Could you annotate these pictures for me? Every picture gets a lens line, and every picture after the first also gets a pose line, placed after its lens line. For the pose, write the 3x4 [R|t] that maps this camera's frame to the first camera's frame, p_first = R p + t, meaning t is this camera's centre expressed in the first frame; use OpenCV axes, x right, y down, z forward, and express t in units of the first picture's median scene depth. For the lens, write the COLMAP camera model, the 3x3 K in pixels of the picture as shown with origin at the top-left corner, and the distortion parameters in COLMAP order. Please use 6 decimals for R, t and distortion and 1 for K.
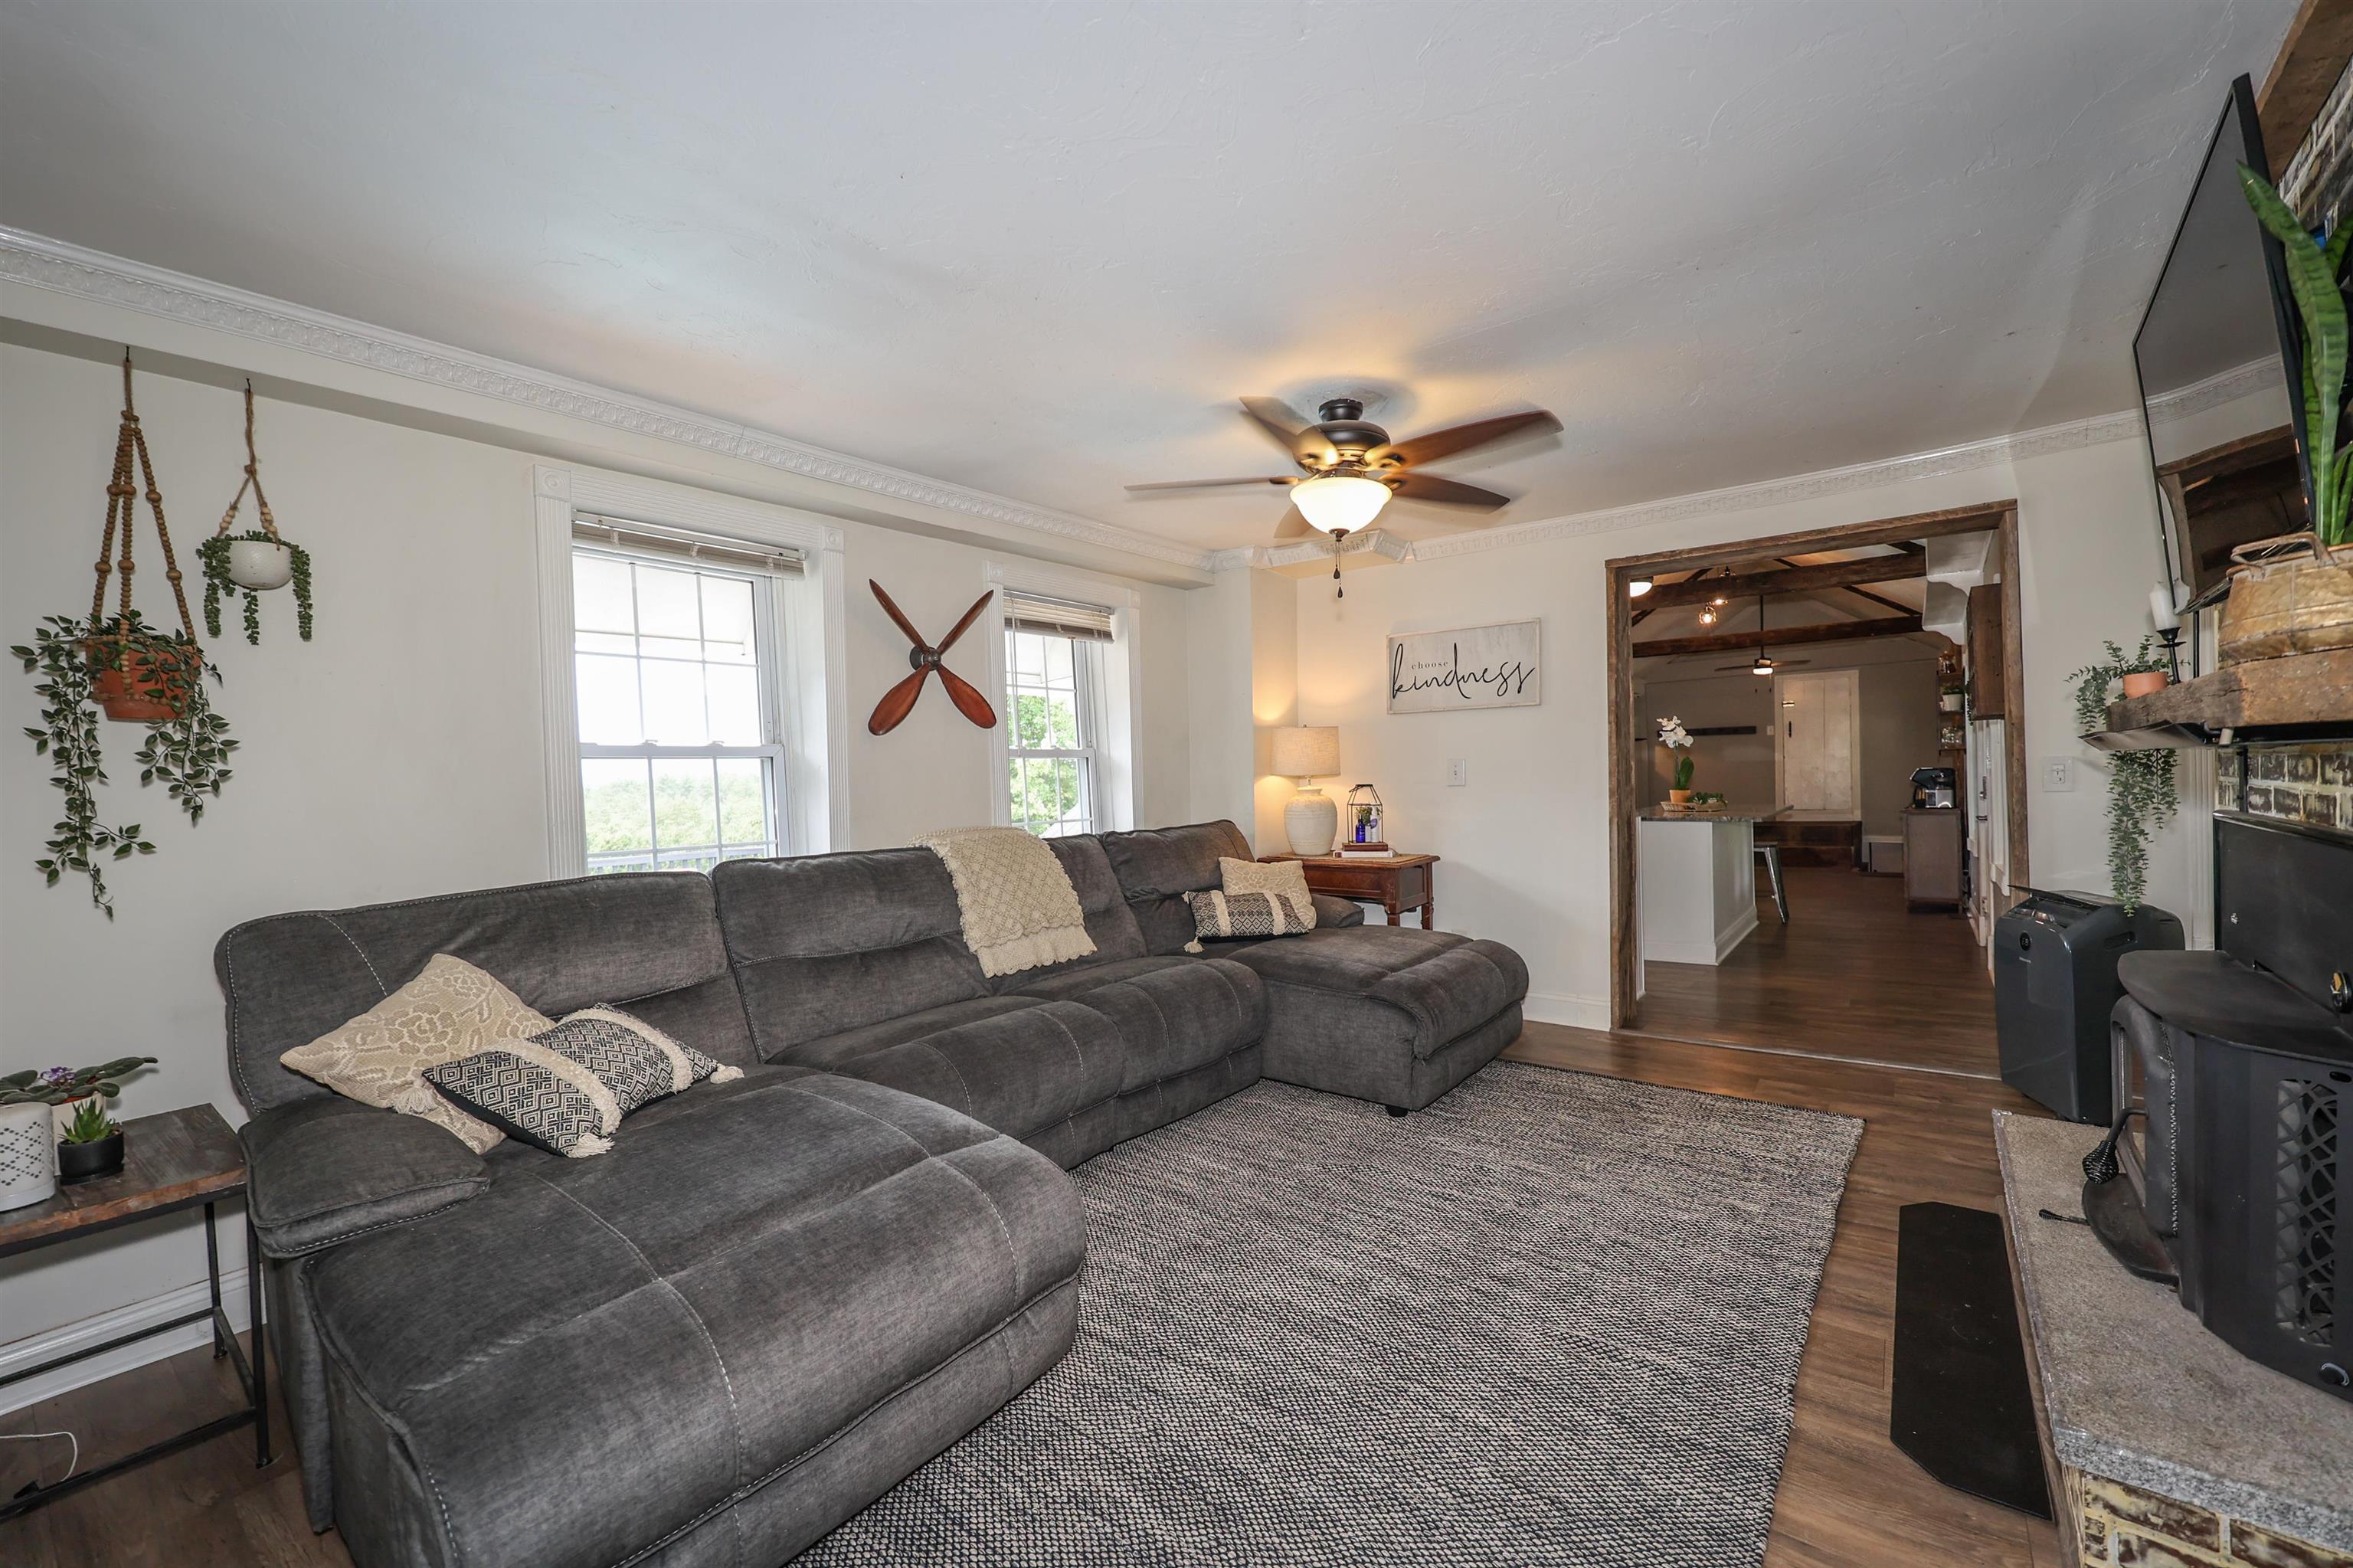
lens RADIAL K [[948.7, 0, 1180.1], [0, 948.7, 778.8], [0, 0, 1]] dist [-0.001855, -0.000165]
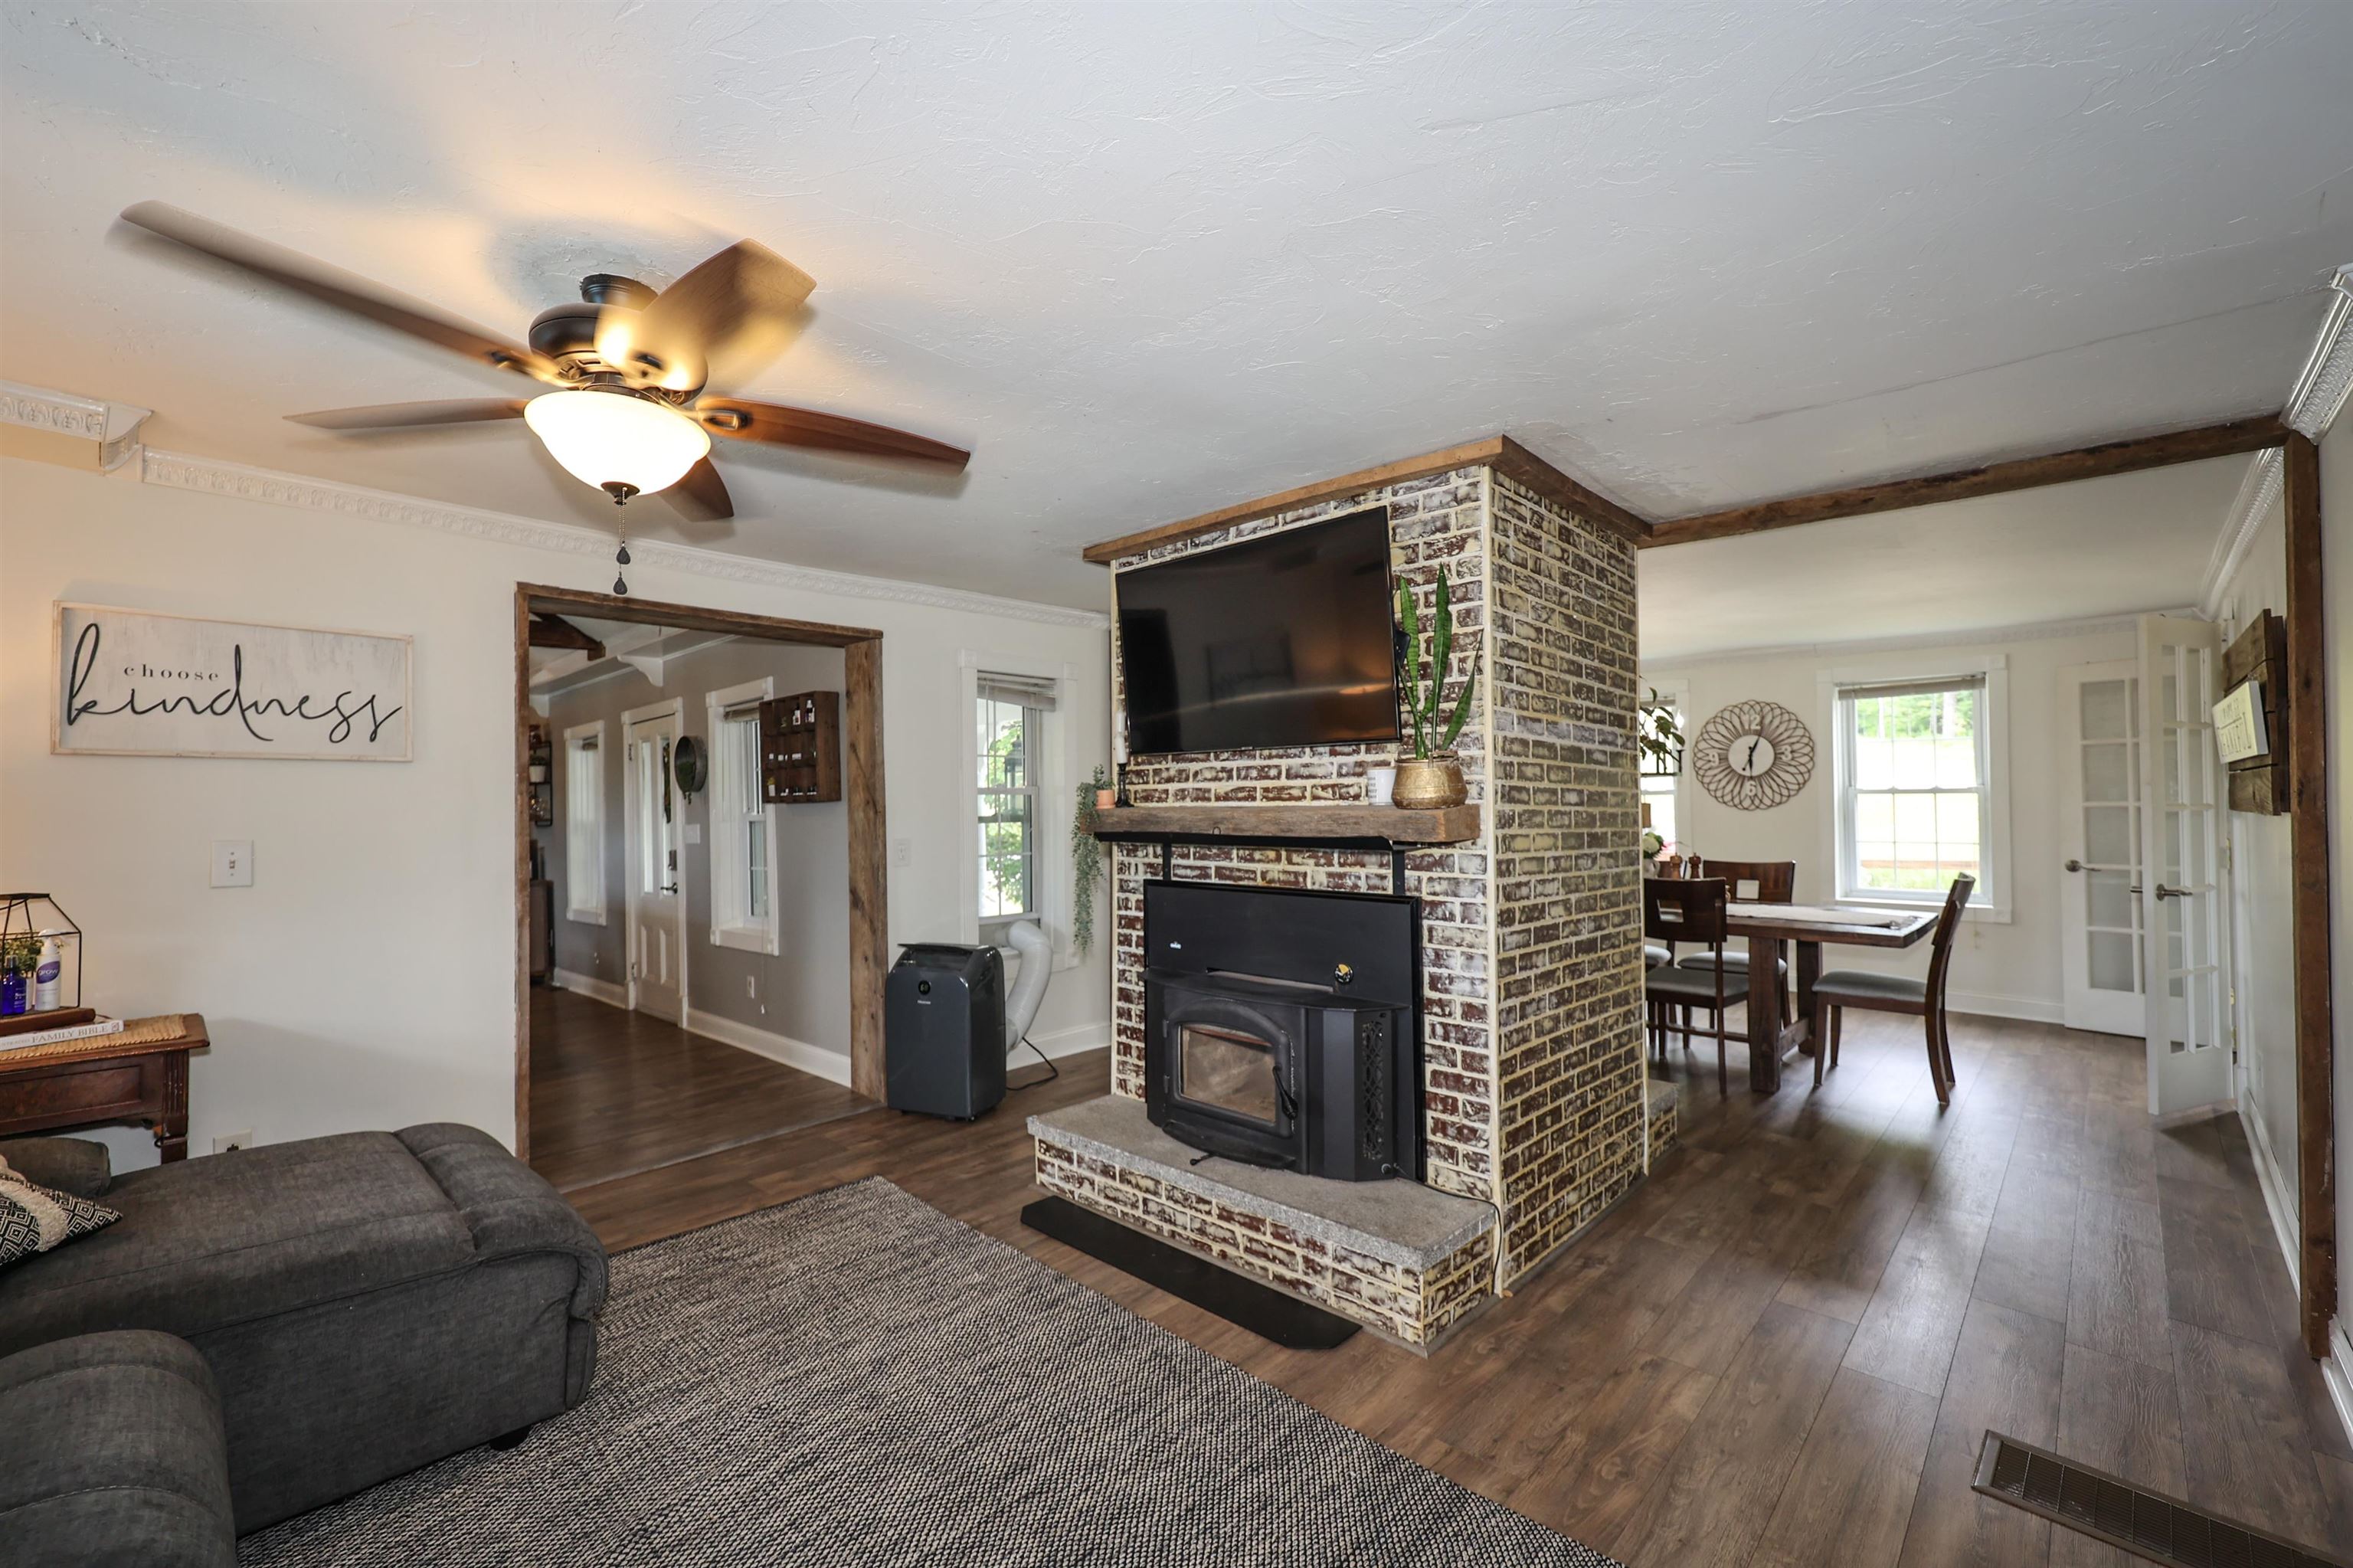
lens RADIAL K [[990.6, 0, 1182.3], [0, 990.6, 789.4], [0, 0, 1]] dist [0.001543, 0.000130]
pose [[0.095101, 0.041610, 0.994598, -0.395097], [0.009163, 0.999047, -0.042672, -0.032047], [-0.995425, 0.013172, 0.094629, 0.534335]]
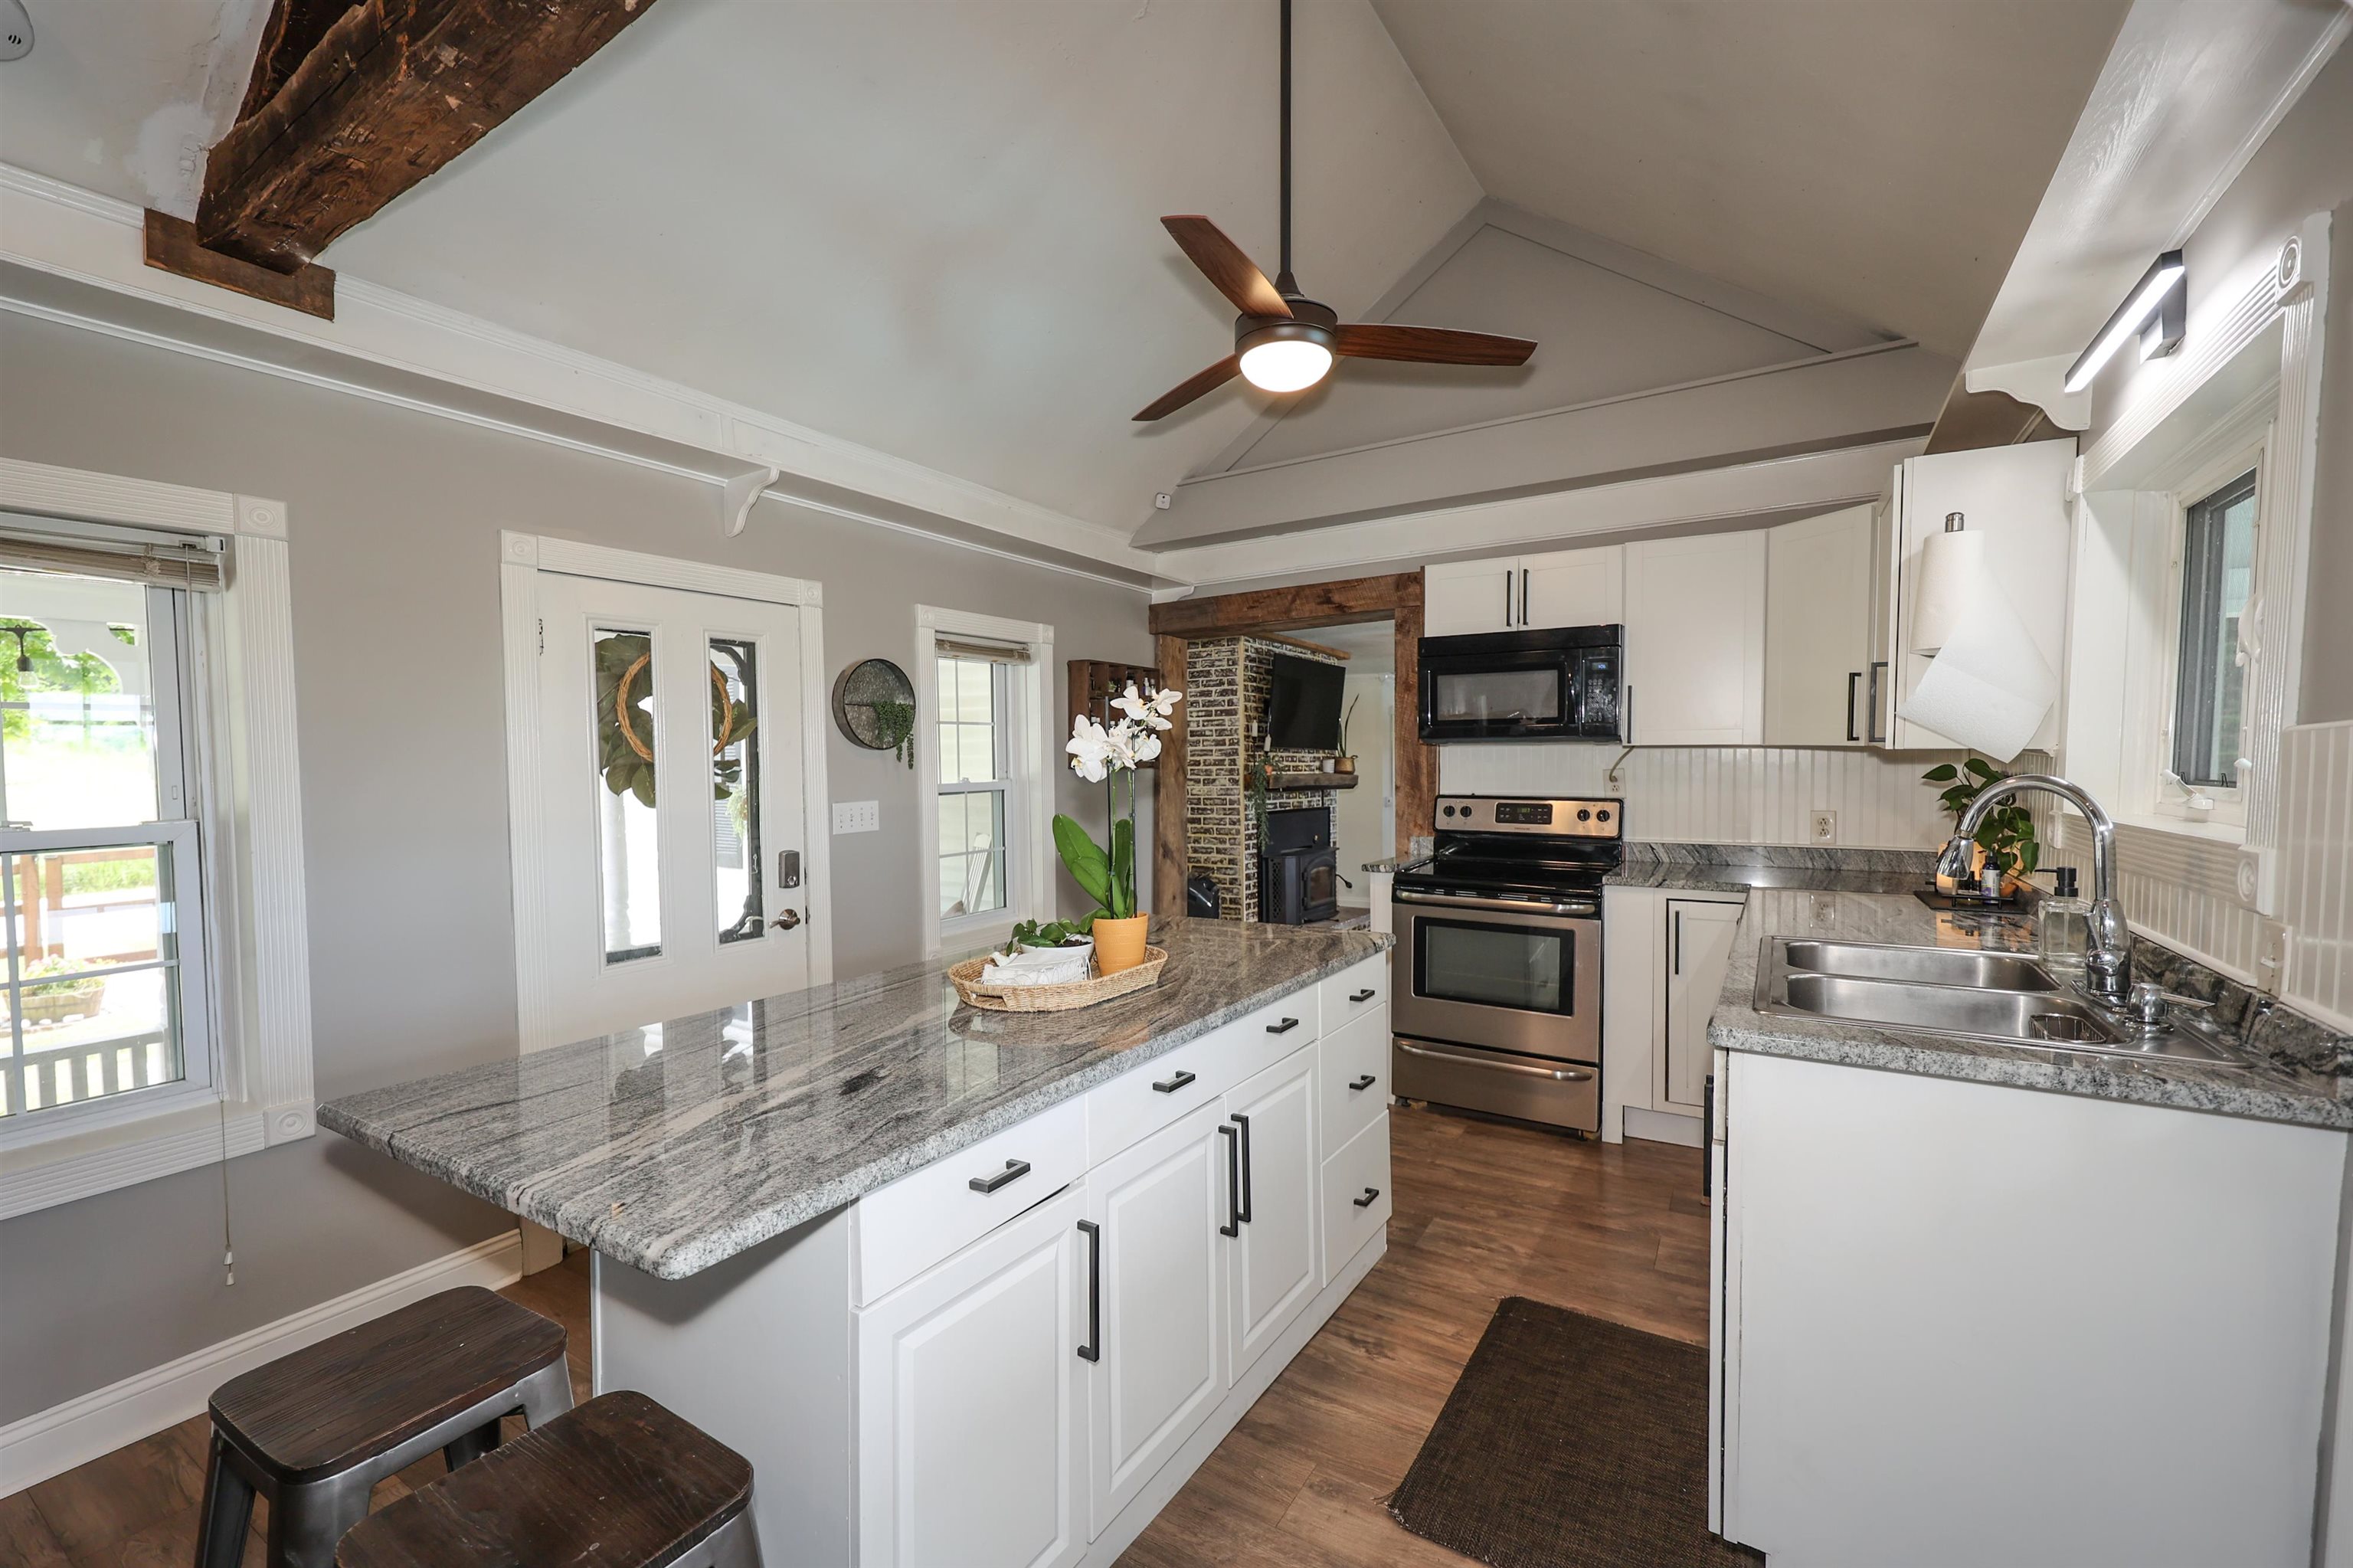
lens RADIAL K [[948.7, 0, 1180.1], [0, 948.7, 778.8], [0, 0, 1]] dist [-0.001855, -0.000165]
pose [[-0.992180, 0.033994, -0.120100, 1.189241], [0.032754, 0.999388, 0.012285, -0.082239], [0.120444, 0.008255, -0.992686, 2.749279]]
